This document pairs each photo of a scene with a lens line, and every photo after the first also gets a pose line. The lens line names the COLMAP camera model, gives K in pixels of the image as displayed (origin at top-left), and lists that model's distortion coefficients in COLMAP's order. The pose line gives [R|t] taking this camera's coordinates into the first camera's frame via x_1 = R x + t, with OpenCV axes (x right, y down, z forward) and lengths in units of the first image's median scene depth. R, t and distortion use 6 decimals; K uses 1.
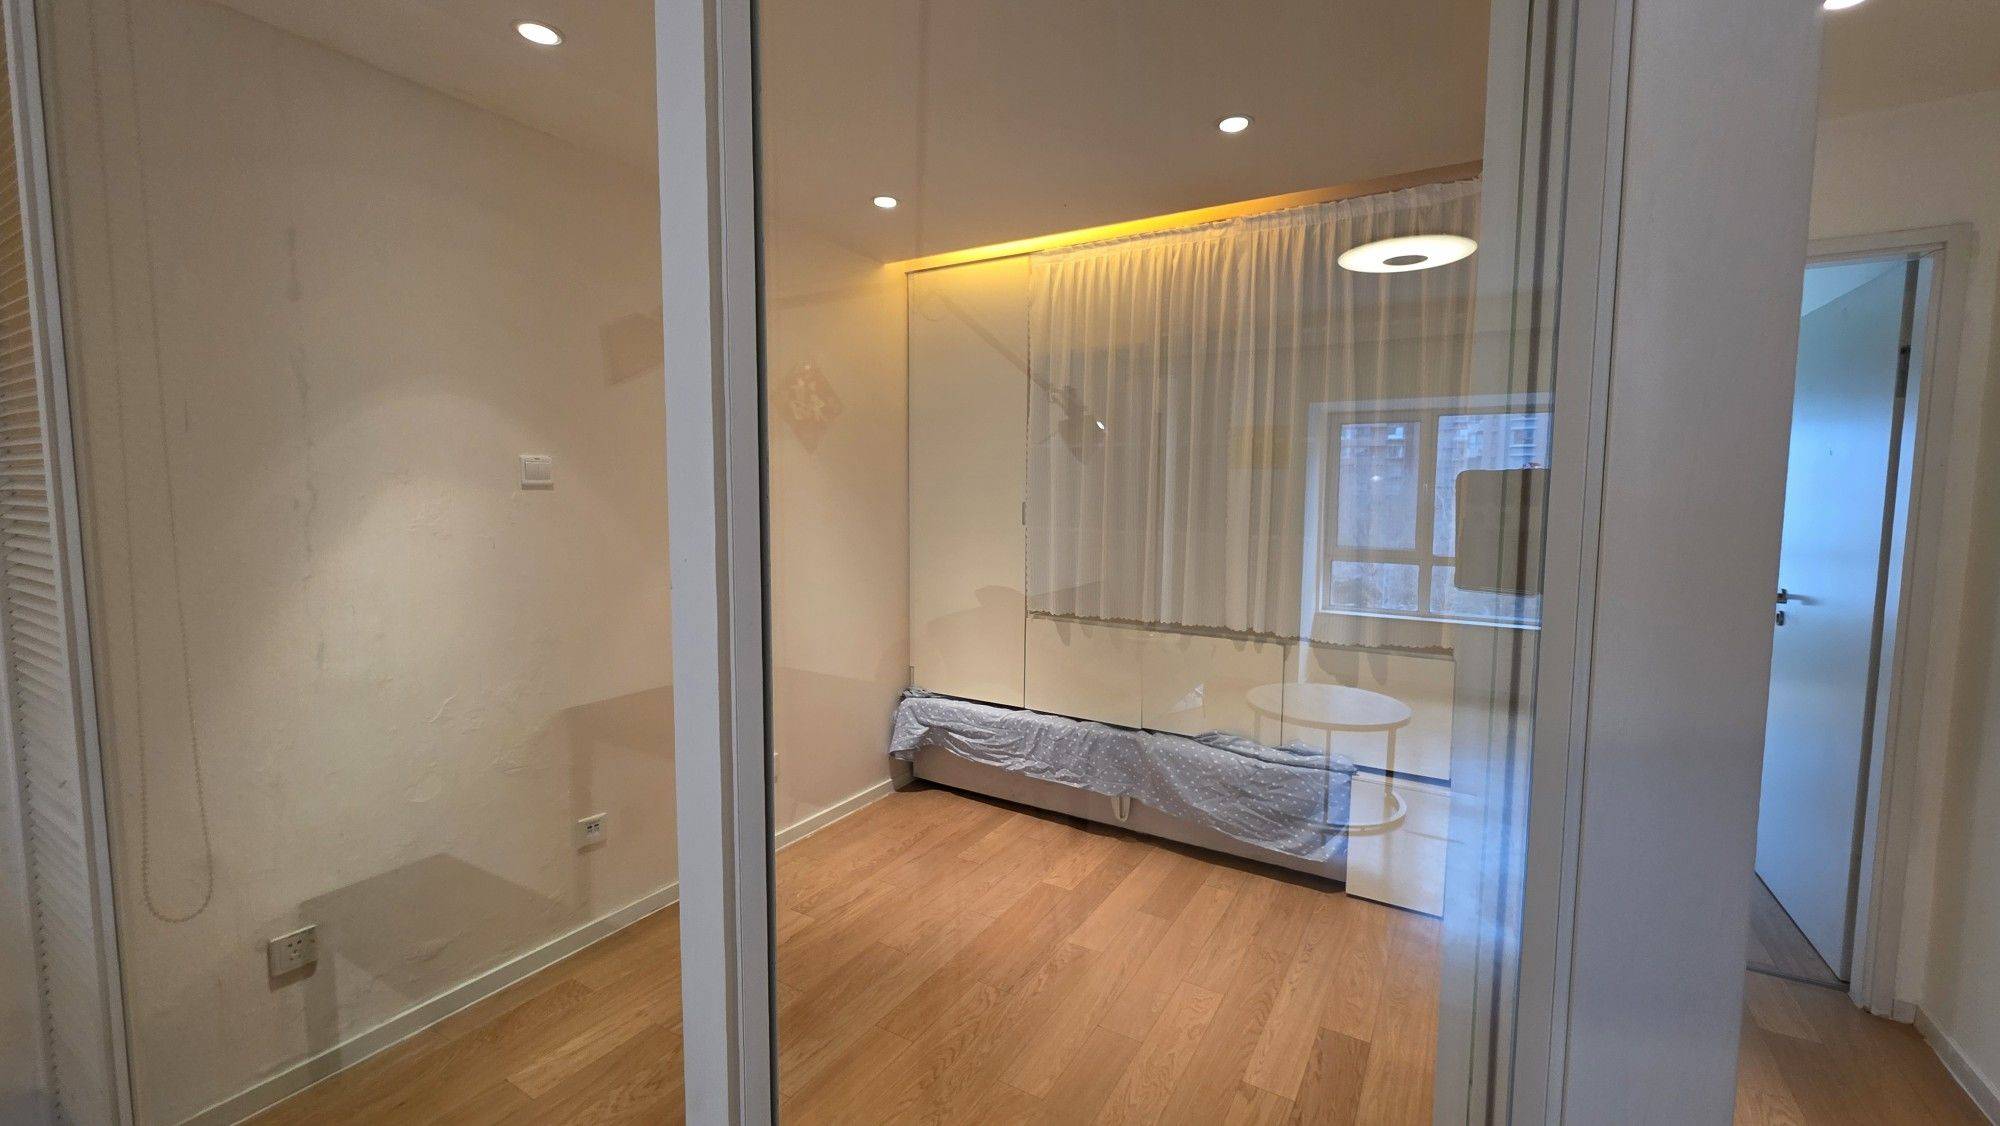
lens RADIAL K [[799.5, 0, 1000.7], [0, 799.5, 556.1], [0, 0, 1]] dist [0.000876, 0.000247]
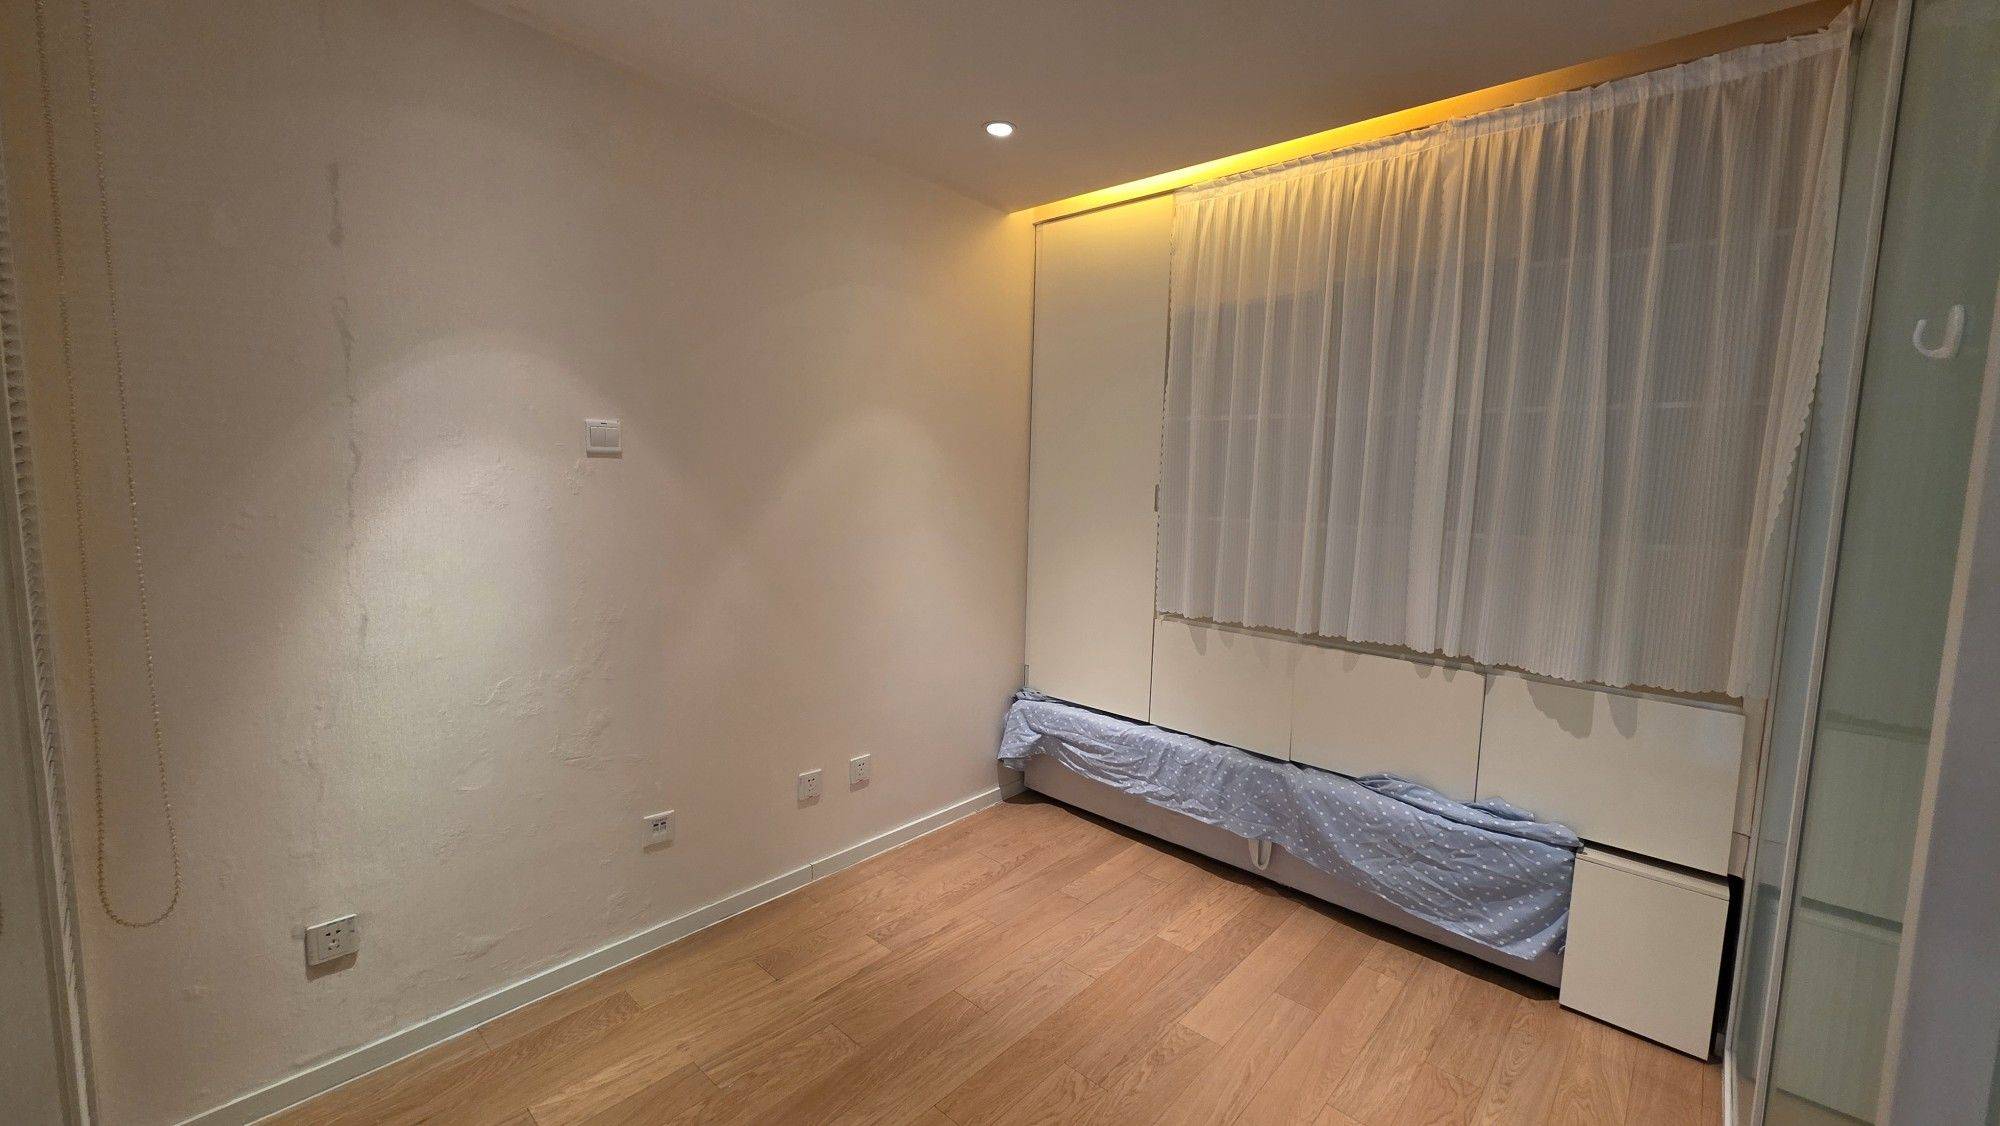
lens RADIAL K [[799.5, 0, 1000.7], [0, 799.5, 556.1], [0, 0, 1]] dist [0.000876, 0.000247]
pose [[0.981355, 0.037467, -0.188517, 0.033683], [-0.034039, 0.999192, 0.021392, -0.004314], [0.189166, -0.014576, 0.981837, 0.146010]]
